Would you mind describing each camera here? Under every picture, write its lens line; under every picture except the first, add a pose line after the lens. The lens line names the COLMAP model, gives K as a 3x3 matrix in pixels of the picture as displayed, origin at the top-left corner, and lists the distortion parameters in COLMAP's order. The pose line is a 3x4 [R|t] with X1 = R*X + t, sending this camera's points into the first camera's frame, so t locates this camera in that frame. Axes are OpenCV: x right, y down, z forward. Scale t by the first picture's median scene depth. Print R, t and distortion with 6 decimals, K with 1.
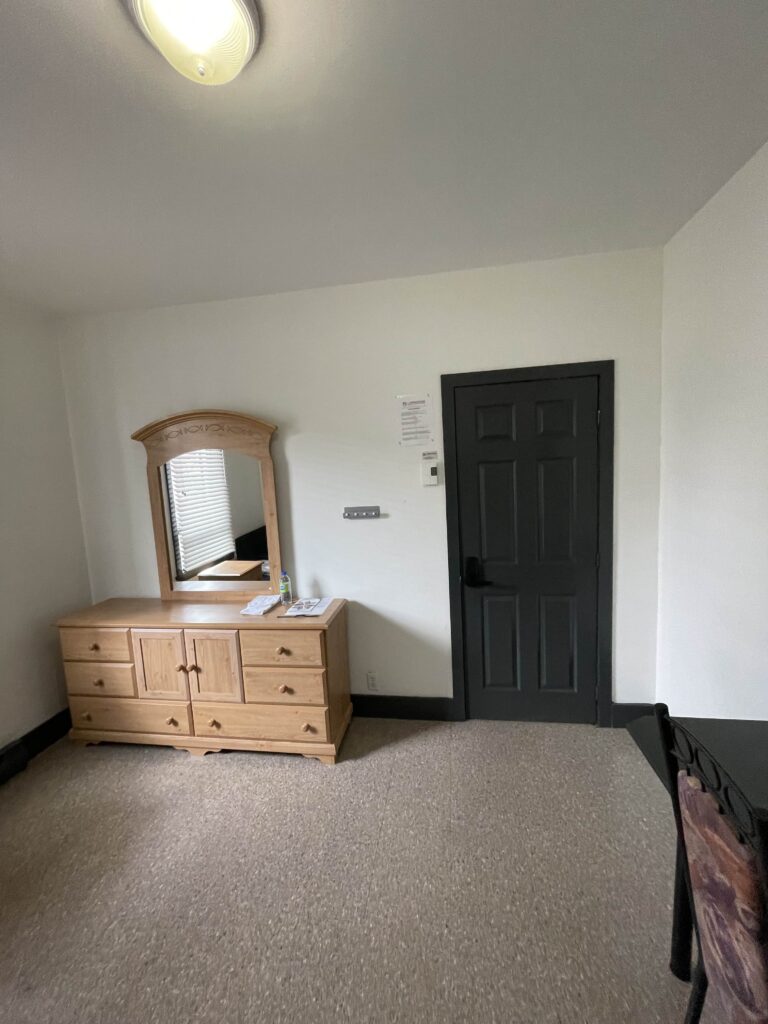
lens RADIAL K [[416.7, 0, 384.0], [0, 416.7, 512.0], [0, 0, 1]] dist [-0.000625, -0.000109]
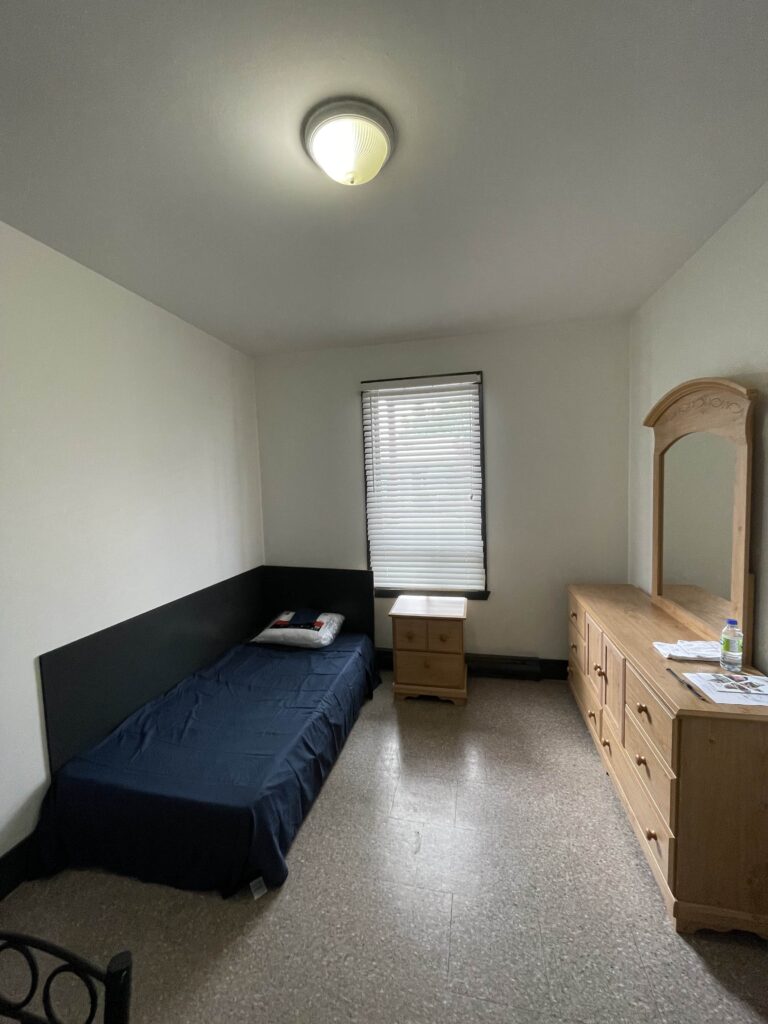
lens RADIAL K [[416.7, 0, 384.0], [0, 416.7, 512.0], [0, 0, 1]] dist [-0.000625, -0.000109]
pose [[-0.063270, 0.131845, -0.989249, 0.459809], [-0.075848, 0.987733, 0.136494, -0.075754], [0.995110, 0.083669, -0.052494, 0.554100]]
